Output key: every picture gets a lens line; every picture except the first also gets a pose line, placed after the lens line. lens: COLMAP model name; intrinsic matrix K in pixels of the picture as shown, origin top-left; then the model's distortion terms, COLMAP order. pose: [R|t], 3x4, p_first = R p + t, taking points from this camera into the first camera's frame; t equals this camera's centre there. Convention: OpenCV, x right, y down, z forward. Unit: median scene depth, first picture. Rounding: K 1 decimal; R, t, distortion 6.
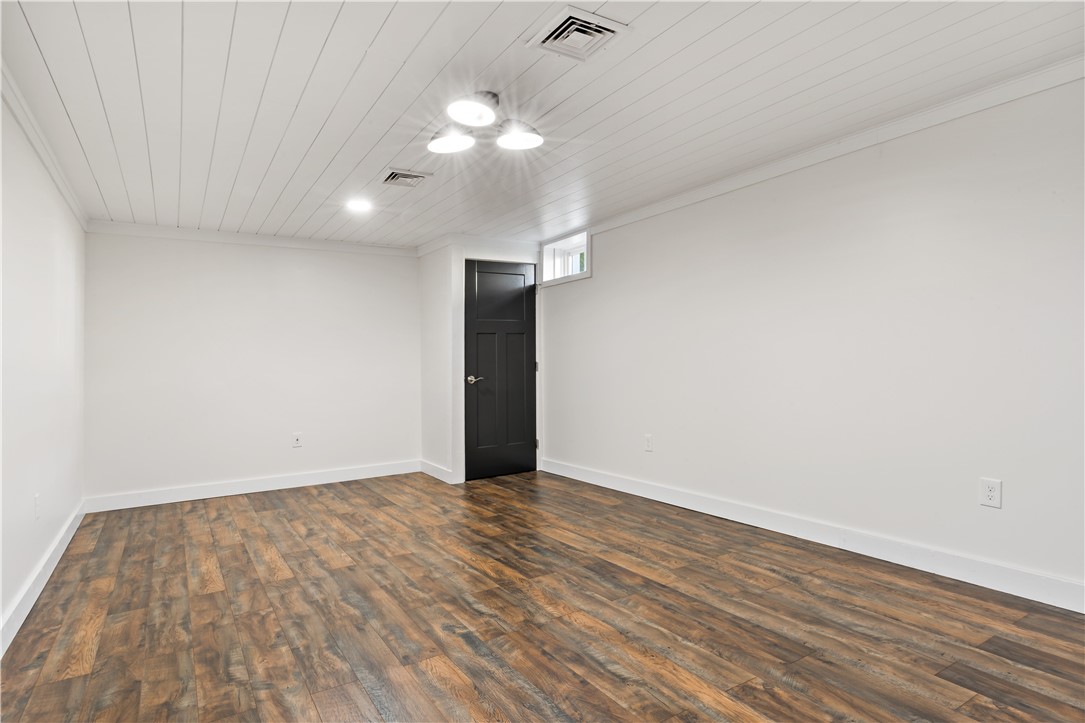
lens RADIAL K [[589.4, 0, 542.5], [0, 589.4, 361.5], [0, 0, 1]] dist [-0.000672, 0.000053]
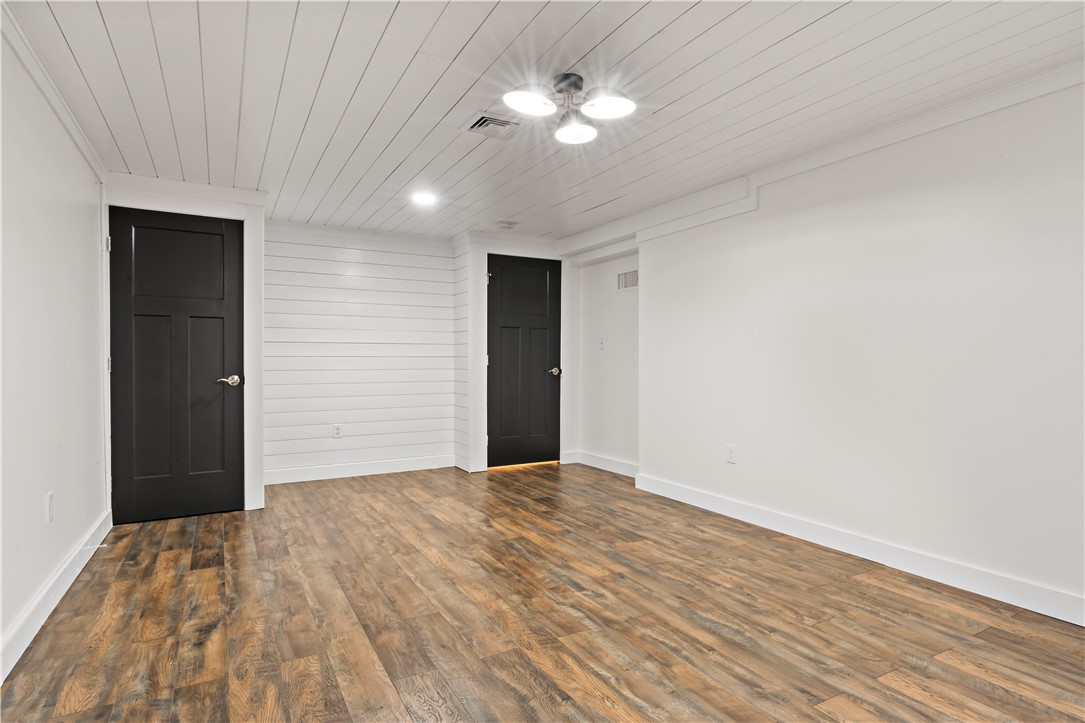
lens RADIAL K [[589.4, 0, 542.5], [0, 589.4, 361.5], [0, 0, 1]] dist [-0.000672, 0.000053]
pose [[-0.997738, 0.031722, 0.059260, -0.124019], [0.032047, 0.999476, 0.004547, 0.000505], [-0.059085, 0.006436, -0.998232, 1.994974]]
